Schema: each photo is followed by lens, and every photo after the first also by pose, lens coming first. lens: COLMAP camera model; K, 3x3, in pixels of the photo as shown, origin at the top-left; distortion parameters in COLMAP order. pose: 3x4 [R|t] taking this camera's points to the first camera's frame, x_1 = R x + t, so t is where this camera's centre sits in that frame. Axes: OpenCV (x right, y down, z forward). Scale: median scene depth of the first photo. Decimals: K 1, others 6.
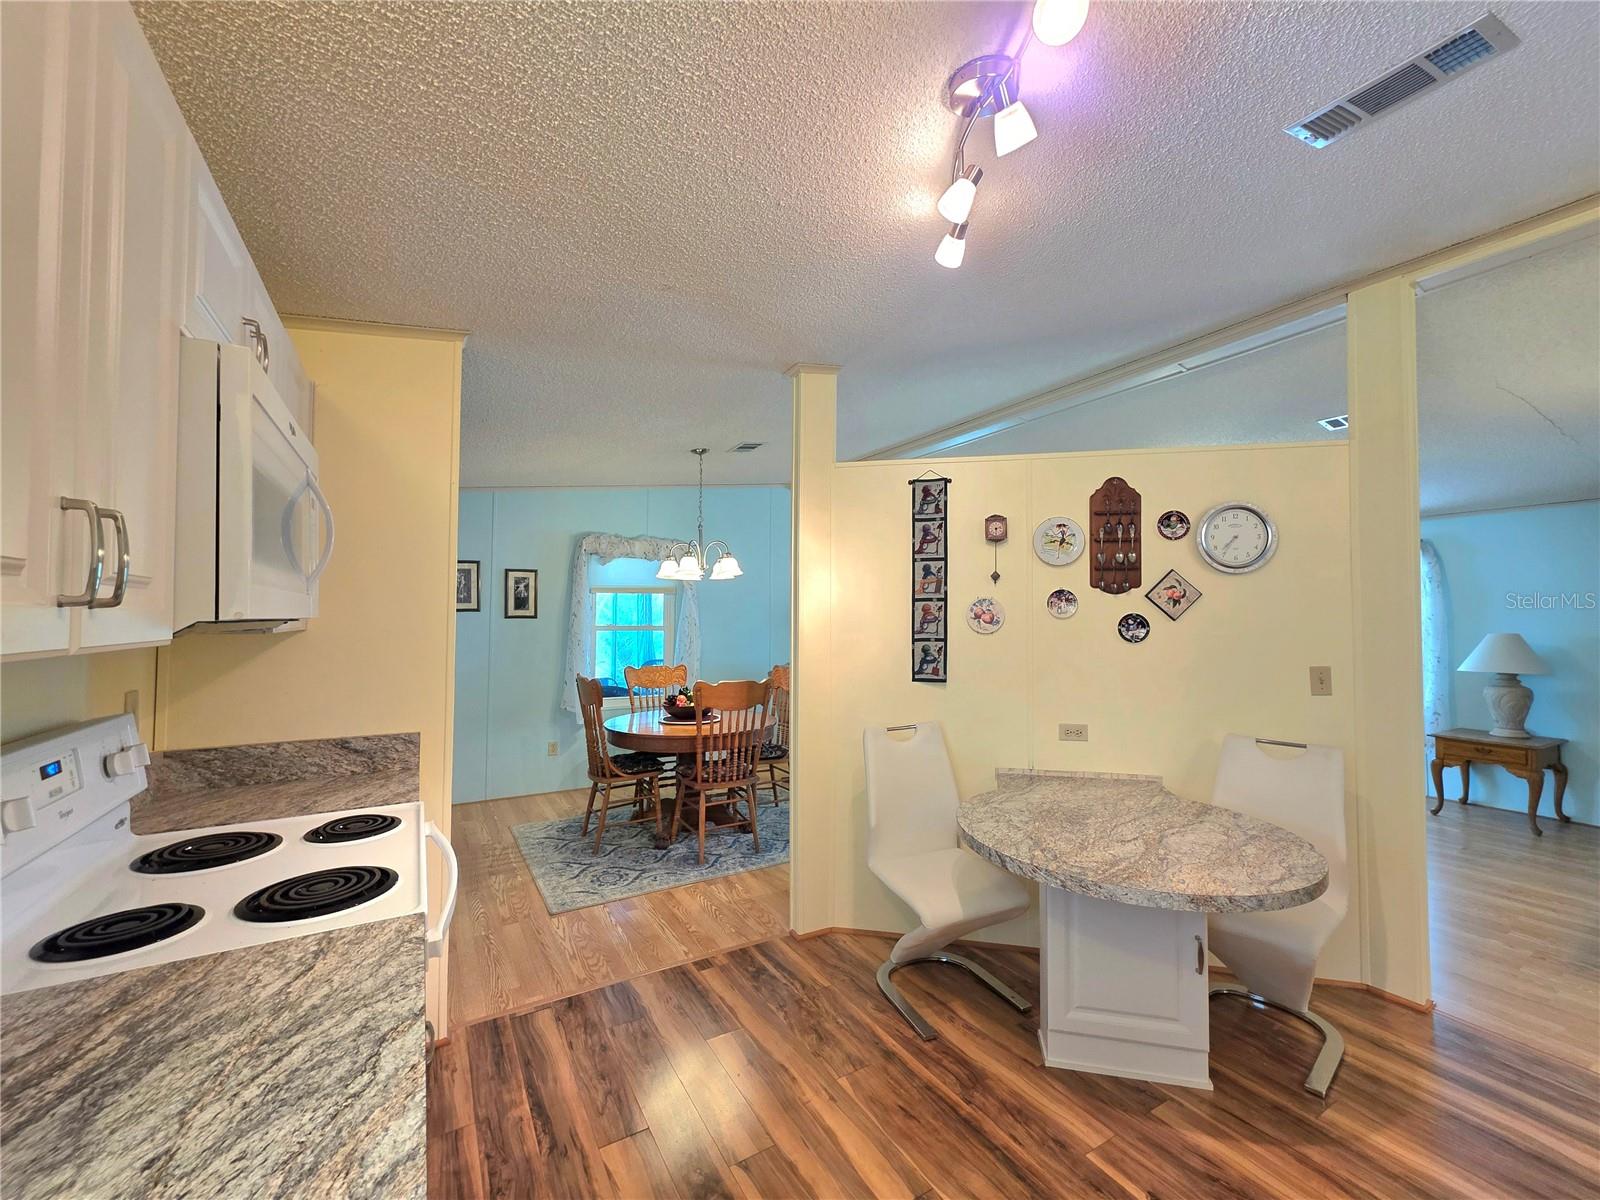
lens RADIAL K [[639.0, 0, 793.0], [0, 639.0, 603.1], [0, 0, 1]] dist [0.003079, 0.000182]
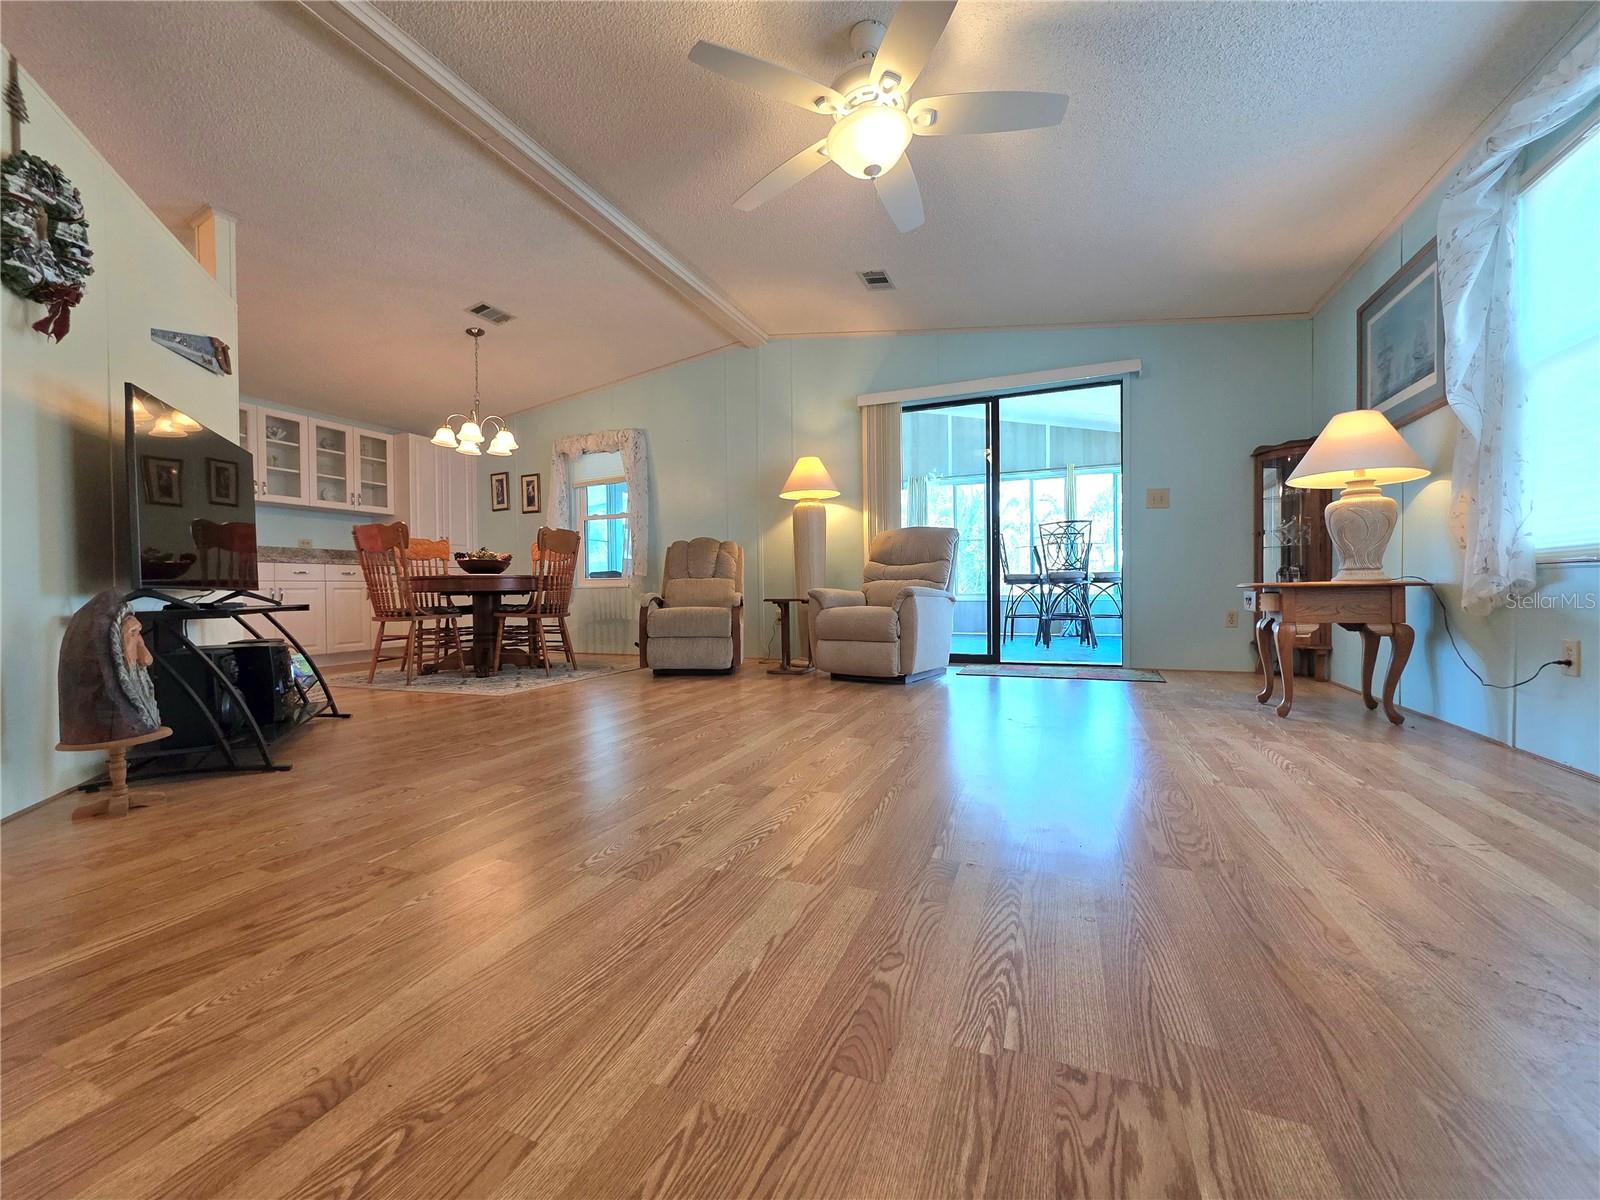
lens RADIAL K [[640.2, 0, 800.5], [0, 640.2, 591.1], [0, 0, 1]] dist [0.004167, 0.000832]
pose [[0.615635, -0.009127, -0.787979, 1.129811], [0.044225, 0.998757, 0.022984, 0.216060], [0.786790, -0.048998, 0.615273, 0.787531]]
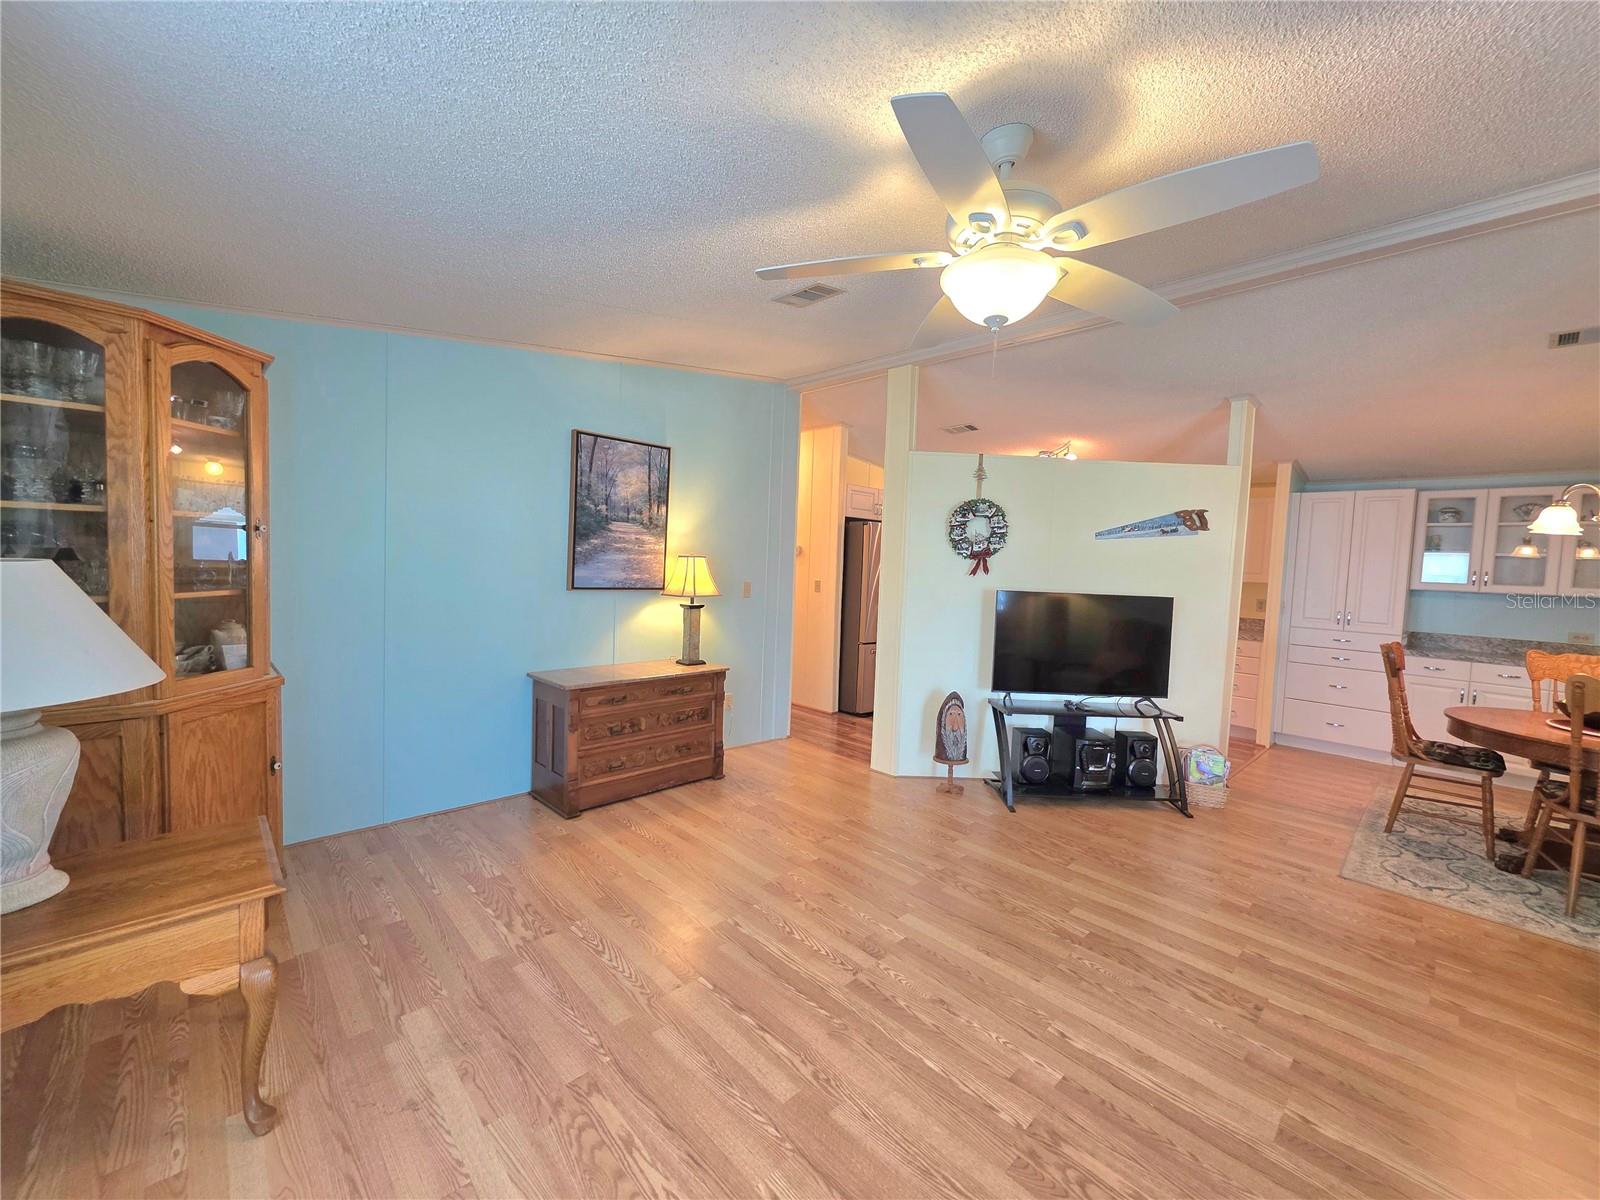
lens RADIAL K [[640.2, 0, 806.0], [0, 640.2, 596.8], [0, 0, 1]] dist [0.004167, 0.000832]
pose [[-0.970456, -0.027439, -0.239712, 0.950173], [-0.033484, 0.999215, 0.021179, 0.046338], [0.238943, 0.028580, -0.970613, 1.570642]]
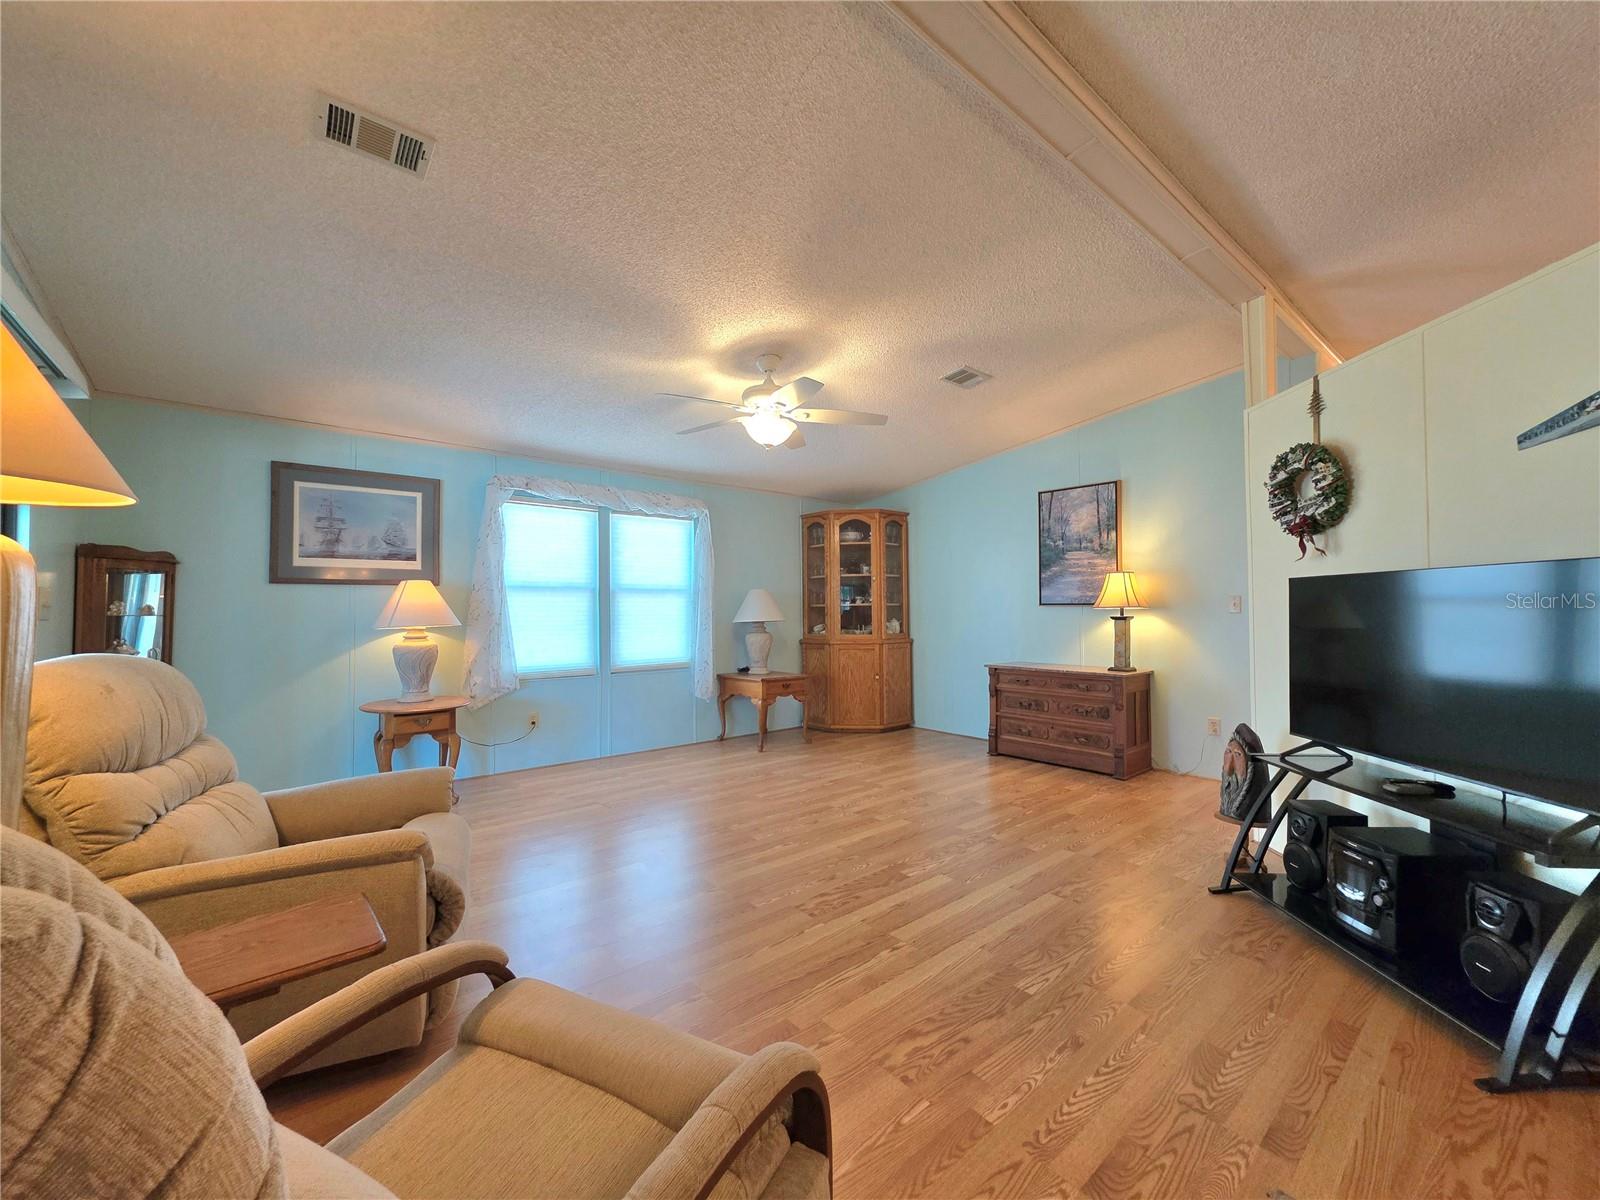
lens RADIAL K [[640.2, 0, 800.7], [0, 640.2, 593.8], [0, 0, 1]] dist [0.004167, 0.000832]
pose [[-0.170545, 0.024989, 0.985033, -0.115205], [-0.032862, 0.998978, -0.031032, 0.099361], [-0.984802, -0.037663, -0.169550, 1.287826]]
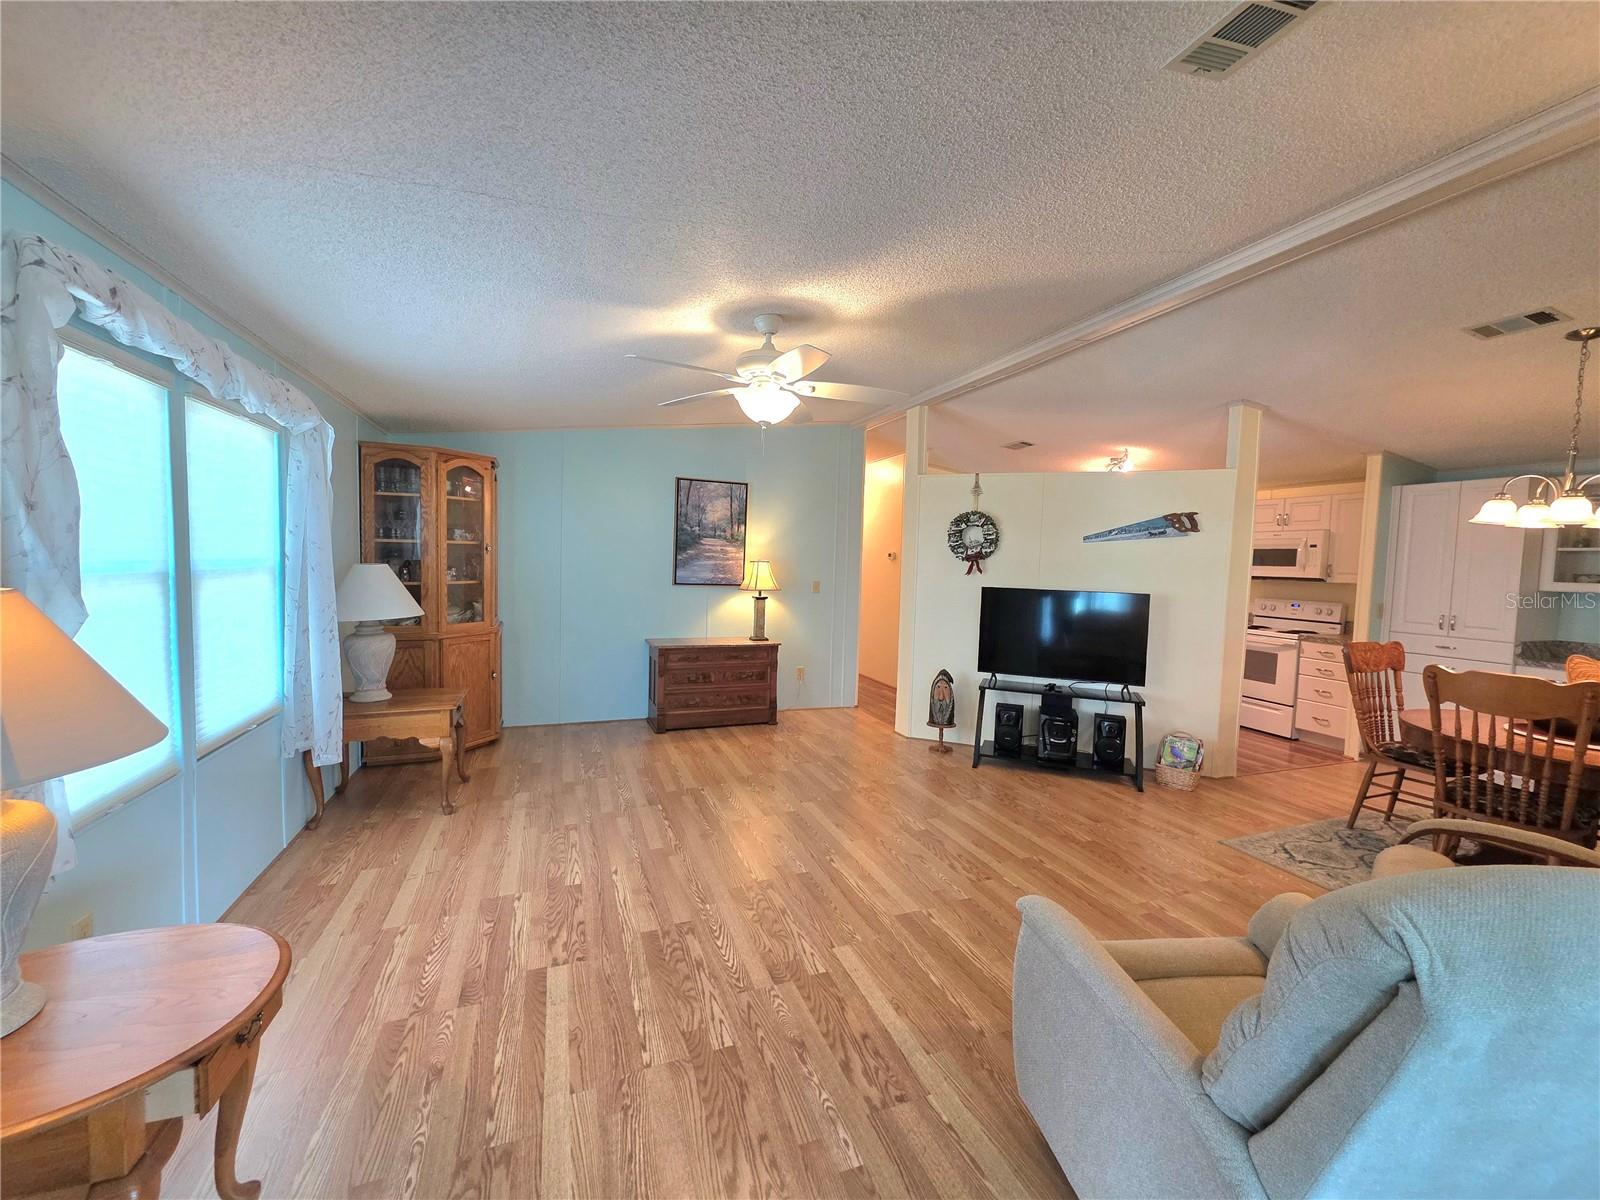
lens RADIAL K [[640.2, 0, 806.5], [0, 640.2, 601.2], [0, 0, 1]] dist [0.004167, 0.000832]
pose [[-0.987226, -0.041722, 0.153764, 0.570292], [-0.037578, 0.998850, 0.029763, 0.050611], [-0.154829, 0.023604, -0.987659, 1.899758]]
